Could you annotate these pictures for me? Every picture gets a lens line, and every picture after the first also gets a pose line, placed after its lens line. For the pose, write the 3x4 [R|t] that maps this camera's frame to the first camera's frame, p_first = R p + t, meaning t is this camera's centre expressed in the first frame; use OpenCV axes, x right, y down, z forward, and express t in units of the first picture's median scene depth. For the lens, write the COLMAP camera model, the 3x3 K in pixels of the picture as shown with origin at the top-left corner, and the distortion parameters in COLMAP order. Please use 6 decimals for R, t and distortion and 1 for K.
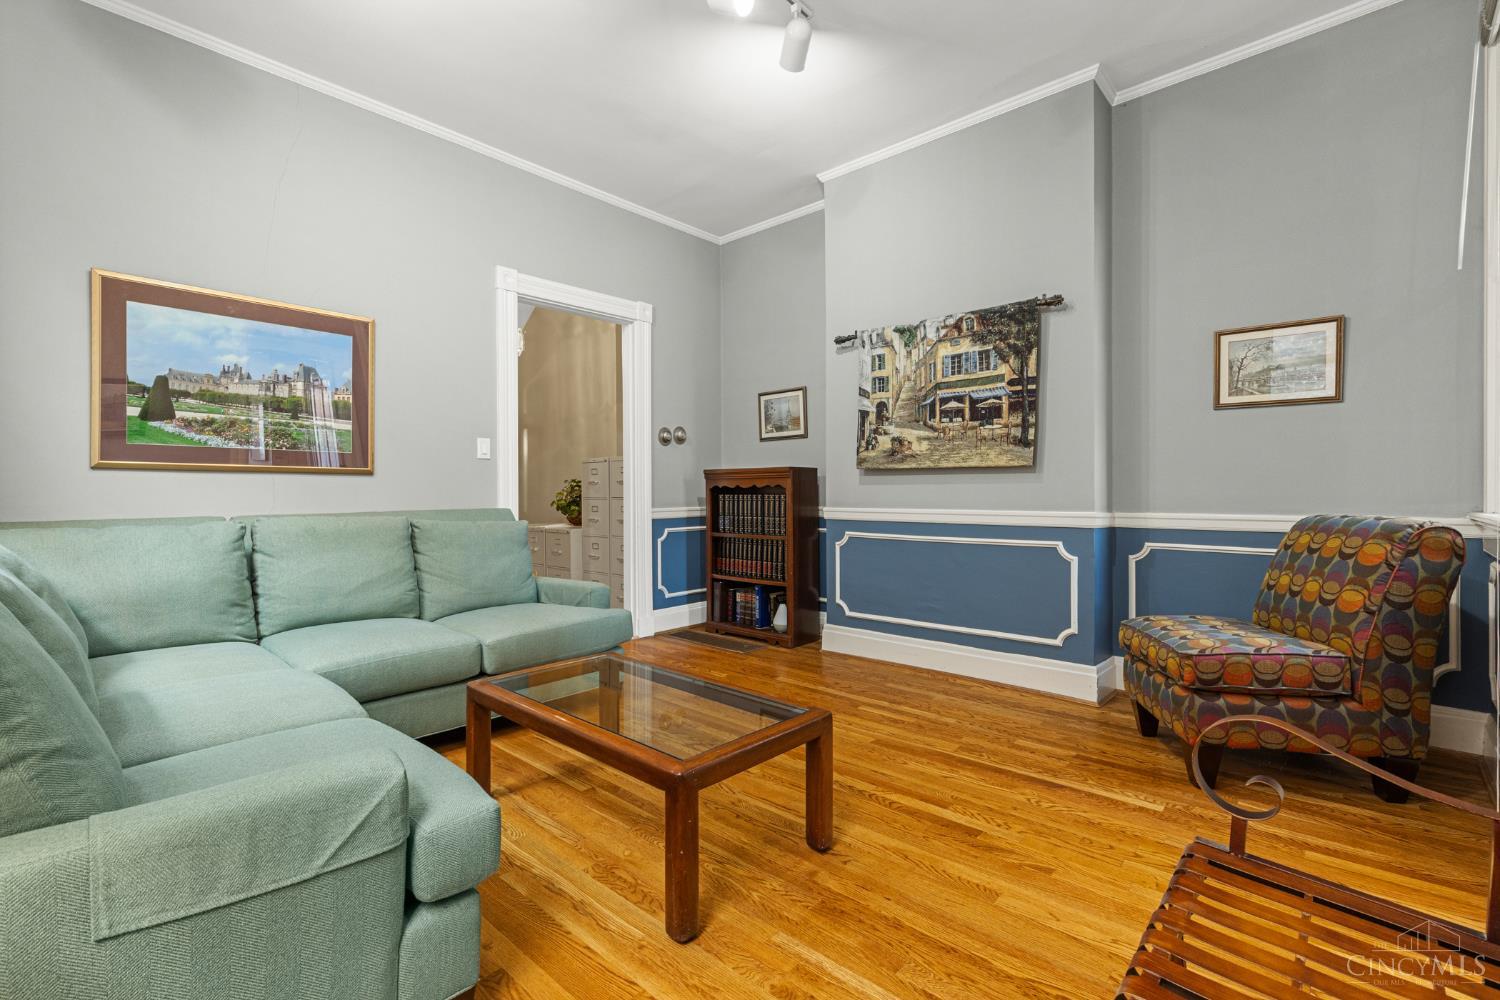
lens RADIAL K [[680.0, 0, 748.1], [0, 680.0, 489.0], [0, 0, 1]] dist [-0.000202, -0.000141]
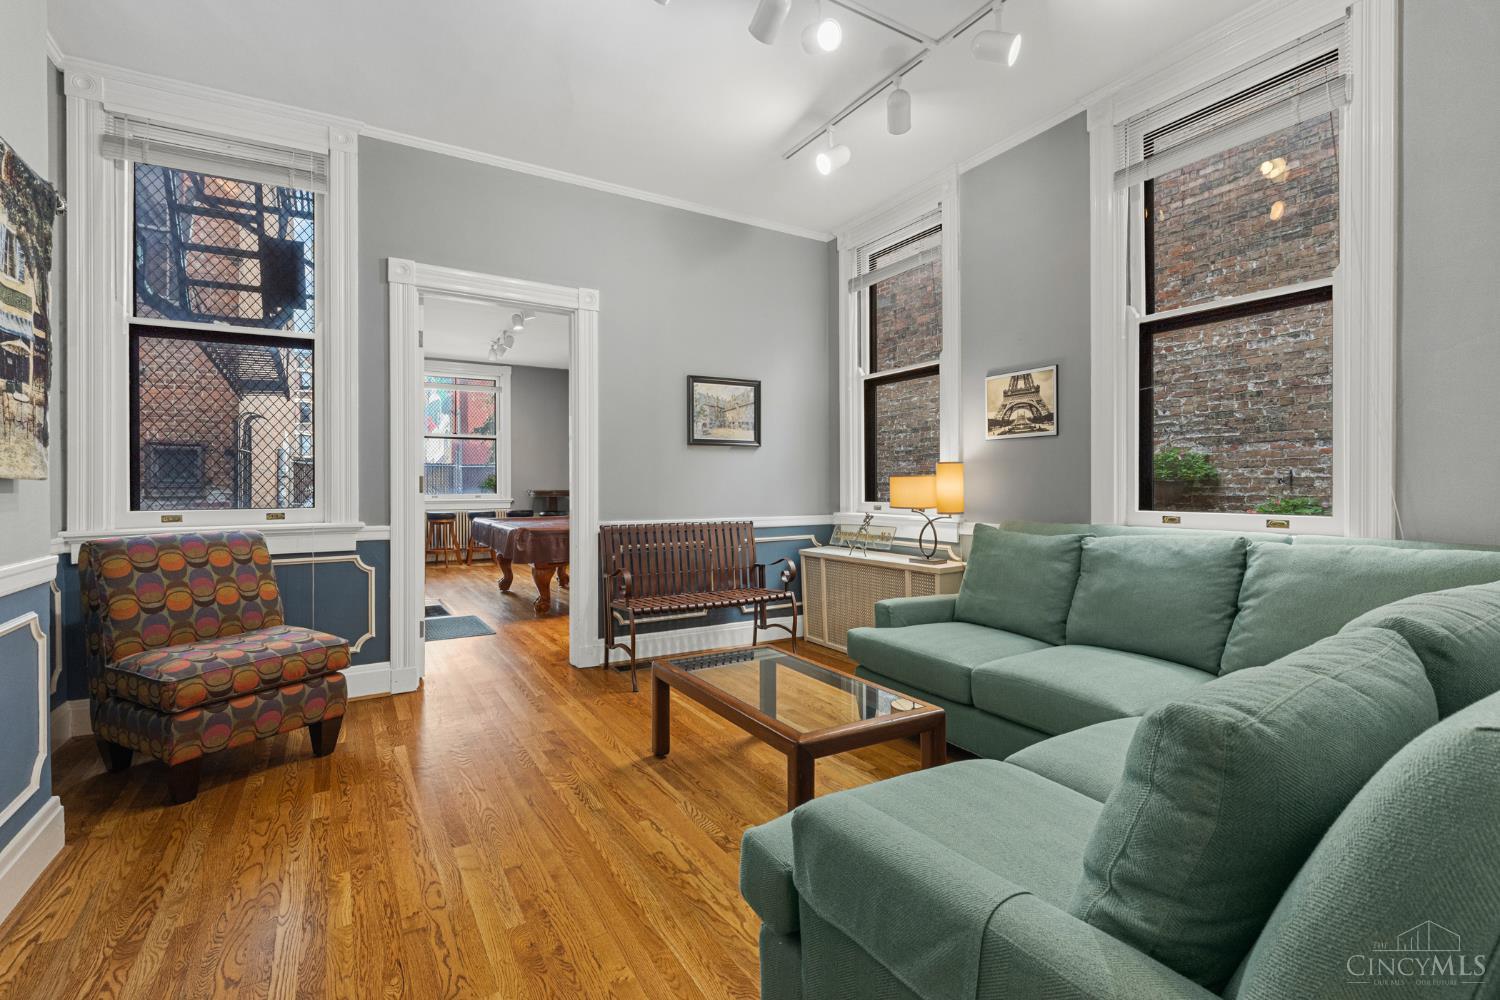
lens RADIAL K [[680.0, 0, 748.1], [0, 680.0, 489.0], [0, 0, 1]] dist [-0.000202, -0.000141]
pose [[-0.956775, 0.003911, 0.290802, -0.397310], [0.004207, 0.999991, 0.000391, -0.034561], [-0.290798, 0.001598, -0.956783, 1.857547]]
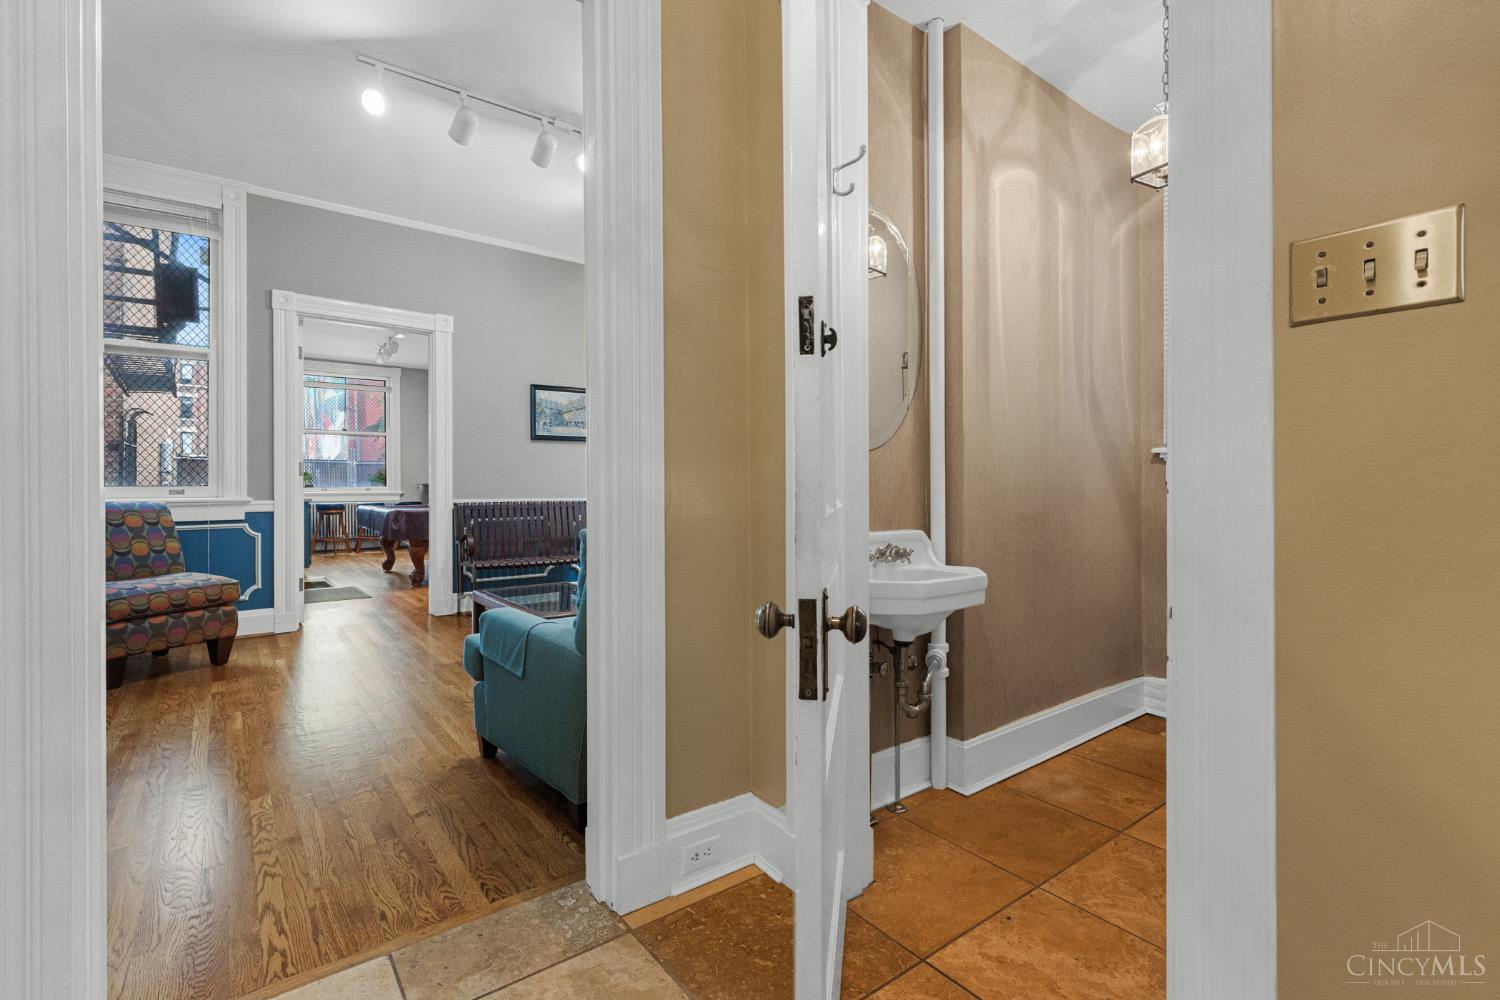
lens RADIAL K [[680.0, 0, 748.1], [0, 680.0, 489.0], [0, 0, 1]] dist [-0.000202, -0.000141]
pose [[-0.983791, 0.004762, 0.179257, -0.842920], [0.004705, 0.999989, -0.000747, 0.017967], [-0.179259, 0.000109, -0.983802, 2.277448]]
